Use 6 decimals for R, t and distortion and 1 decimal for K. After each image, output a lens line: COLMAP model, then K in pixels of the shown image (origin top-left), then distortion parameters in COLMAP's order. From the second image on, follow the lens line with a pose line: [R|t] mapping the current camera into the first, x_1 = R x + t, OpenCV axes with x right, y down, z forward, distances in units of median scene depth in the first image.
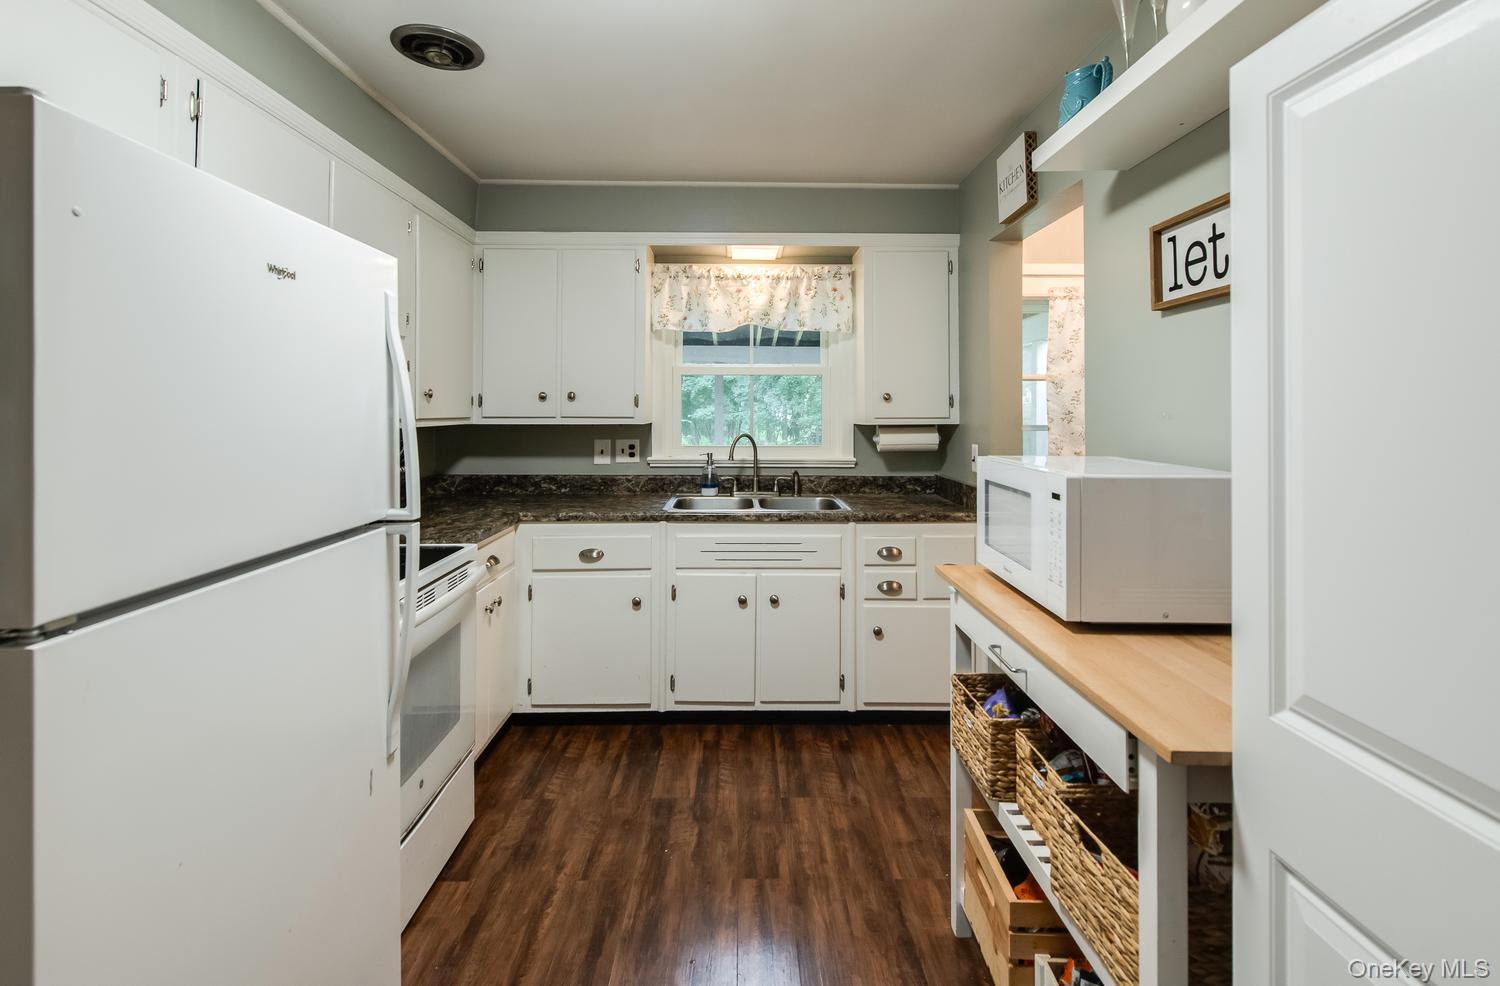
lens RADIAL K [[677.0, 0, 744.3], [0, 677.0, 401.8], [0, 0, 1]] dist [0.011127, -0.003024]
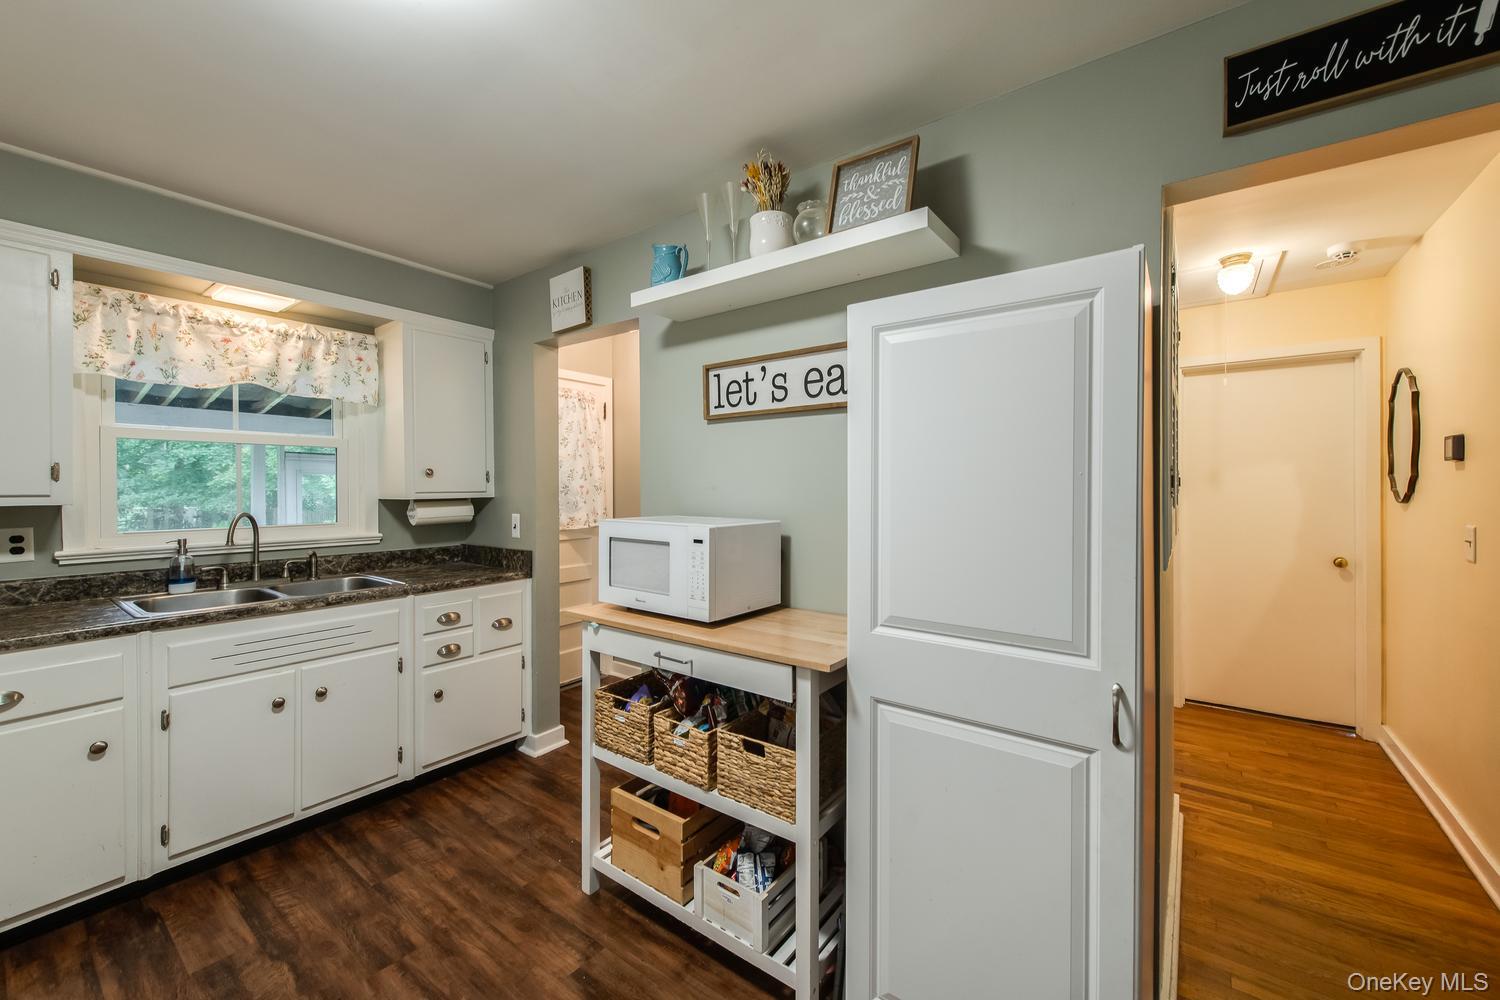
lens RADIAL K [[588.9, 0, 750.9], [0, 588.9, 492.5], [0, 0, 1]] dist [0.008810, -0.002992]
pose [[0.608103, -0.010959, 0.793782, -0.234337], [-0.007917, 0.999771, 0.019867, 0.002181], [-0.793819, -0.018366, 0.607877, 0.059213]]
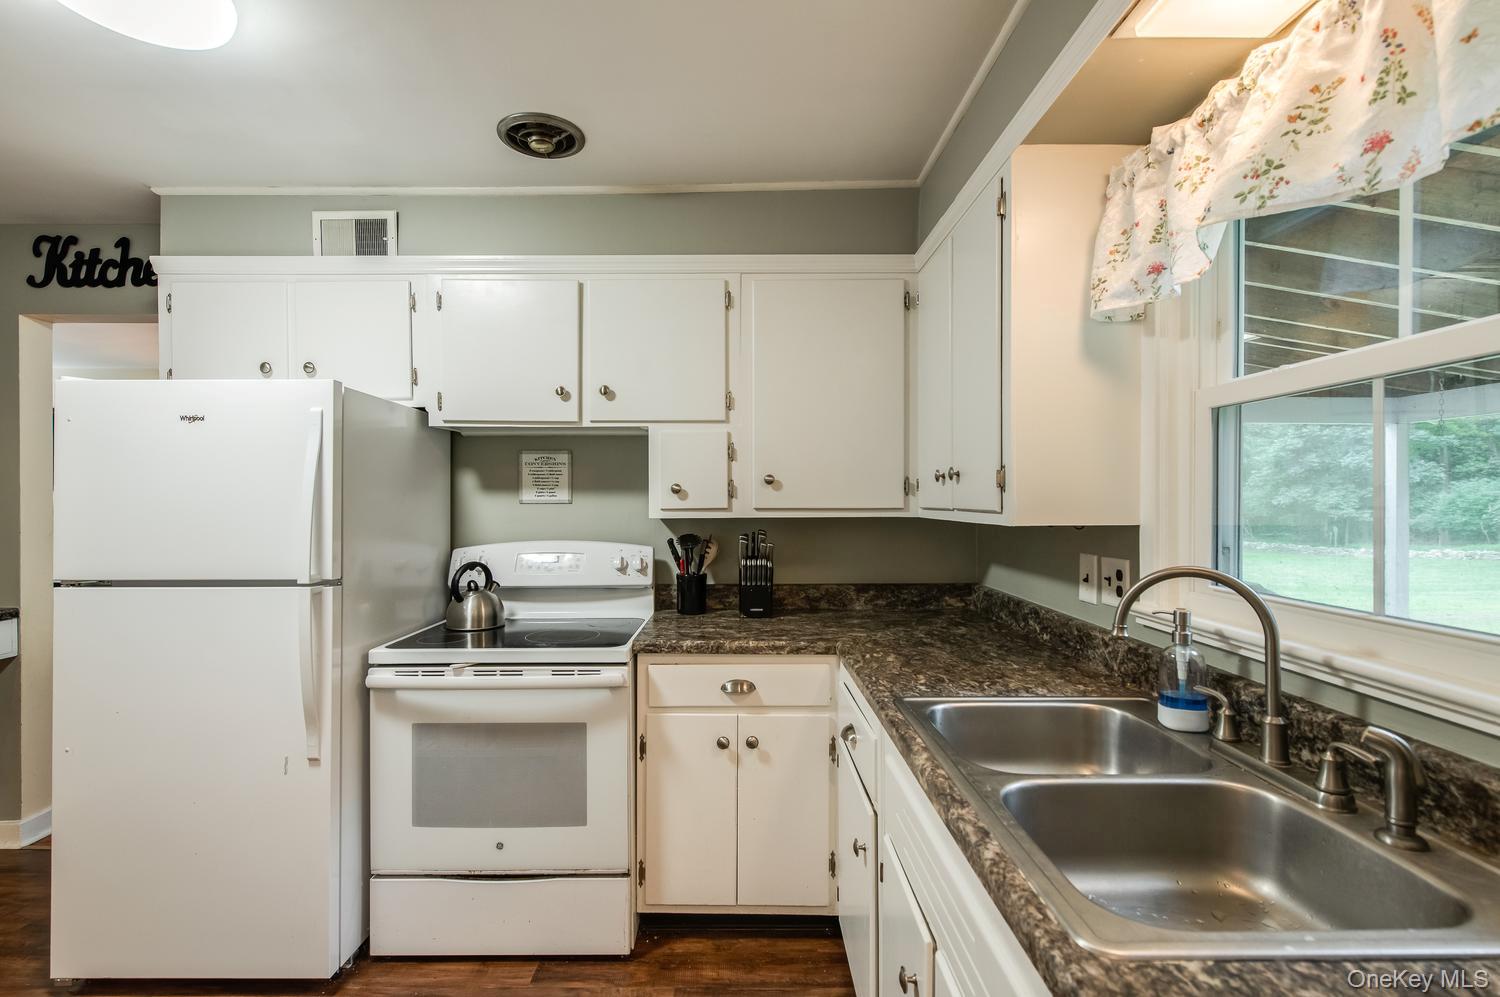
lens RADIAL K [[691.4, 0, 734.6], [0, 691.4, 504.2], [0, 0, 1]] dist [0.004572, -0.001683]
pose [[-0.016710, 0.005320, -0.999846, 0.398113], [0.013845, 0.999891, 0.005089, 0.013446], [0.999765, -0.013757, -0.016781, 0.910508]]
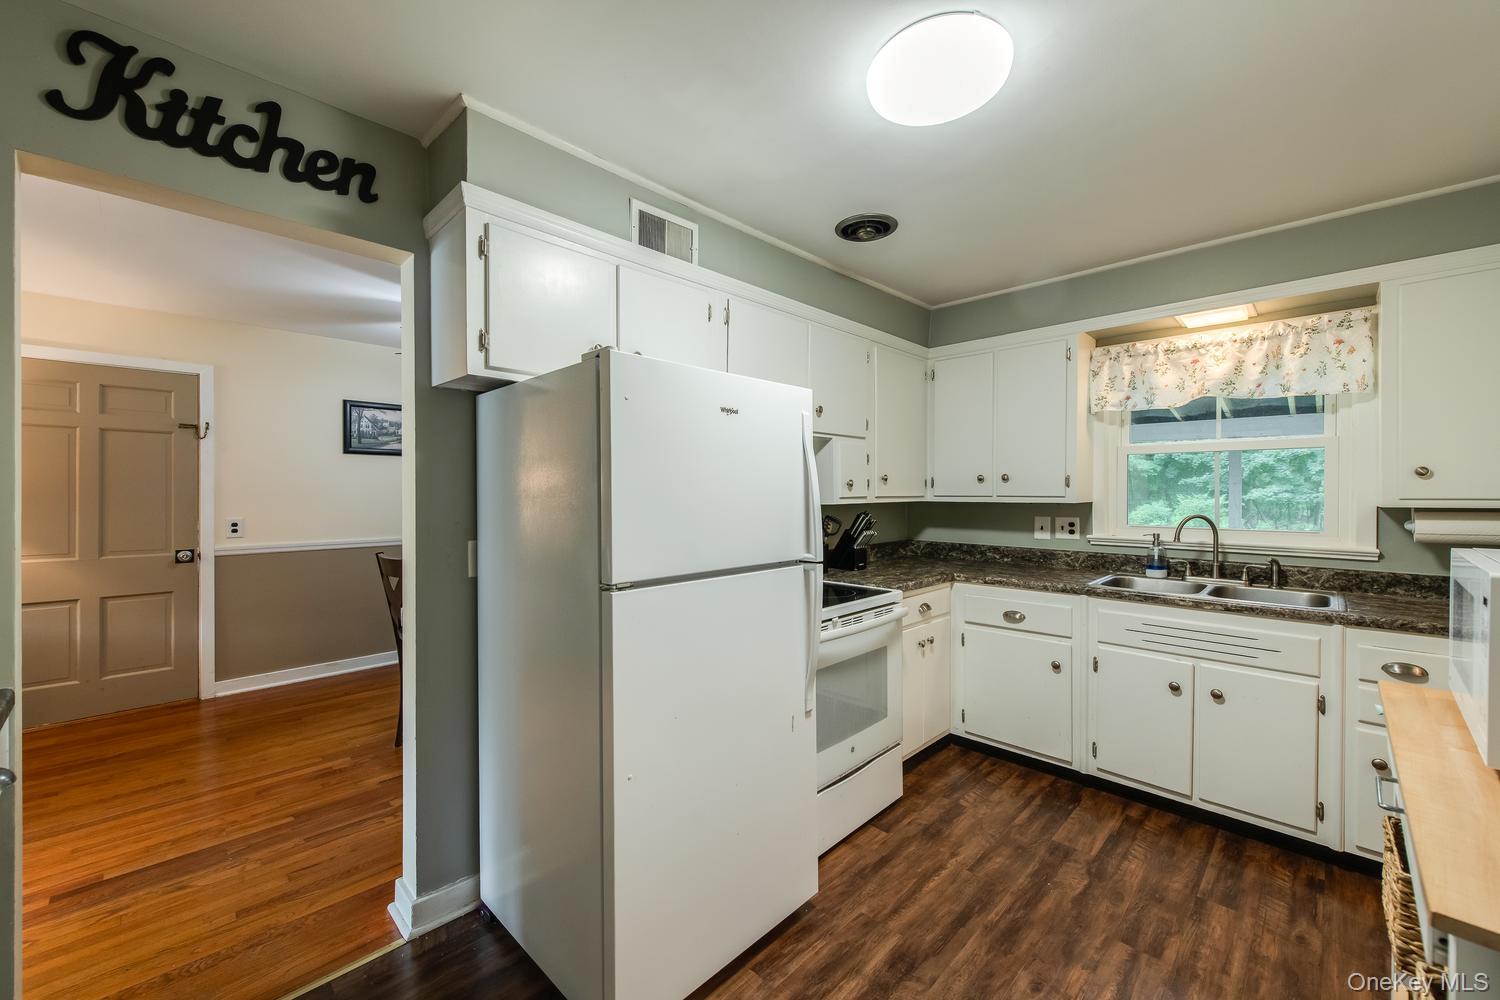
lens RADIAL K [[588.9, 0, 751.8], [0, 588.9, 496.2], [0, 0, 1]] dist [0.008810, -0.002992]
pose [[0.707346, 0.004262, -0.706854, 0.165063], [0.010517, 0.999808, 0.016553, 0.001821], [0.706789, -0.019142, 0.707166, -0.014431]]
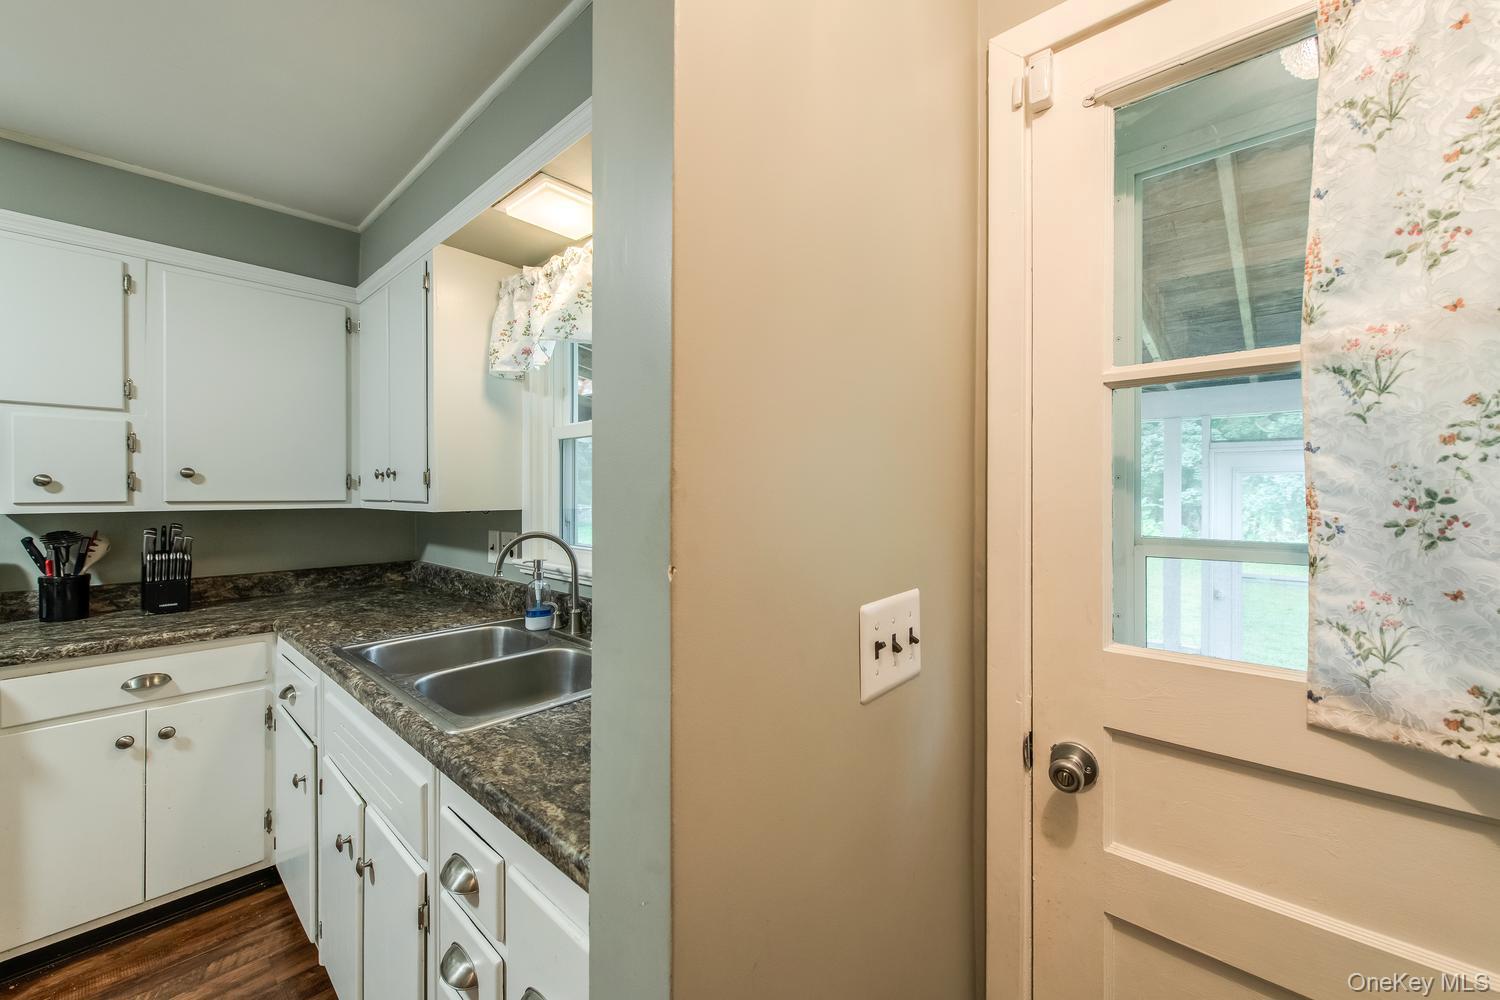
lens RADIAL K [[588.9, 0, 752.0], [0, 588.9, 495.3], [0, 0, 1]] dist [0.008810, -0.002992]
pose [[0.729517, 0.001397, -0.683962, 0.557601], [0.008376, 0.999905, 0.010975, 0.013562], [0.683912, -0.013735, 0.729435, 0.882606]]
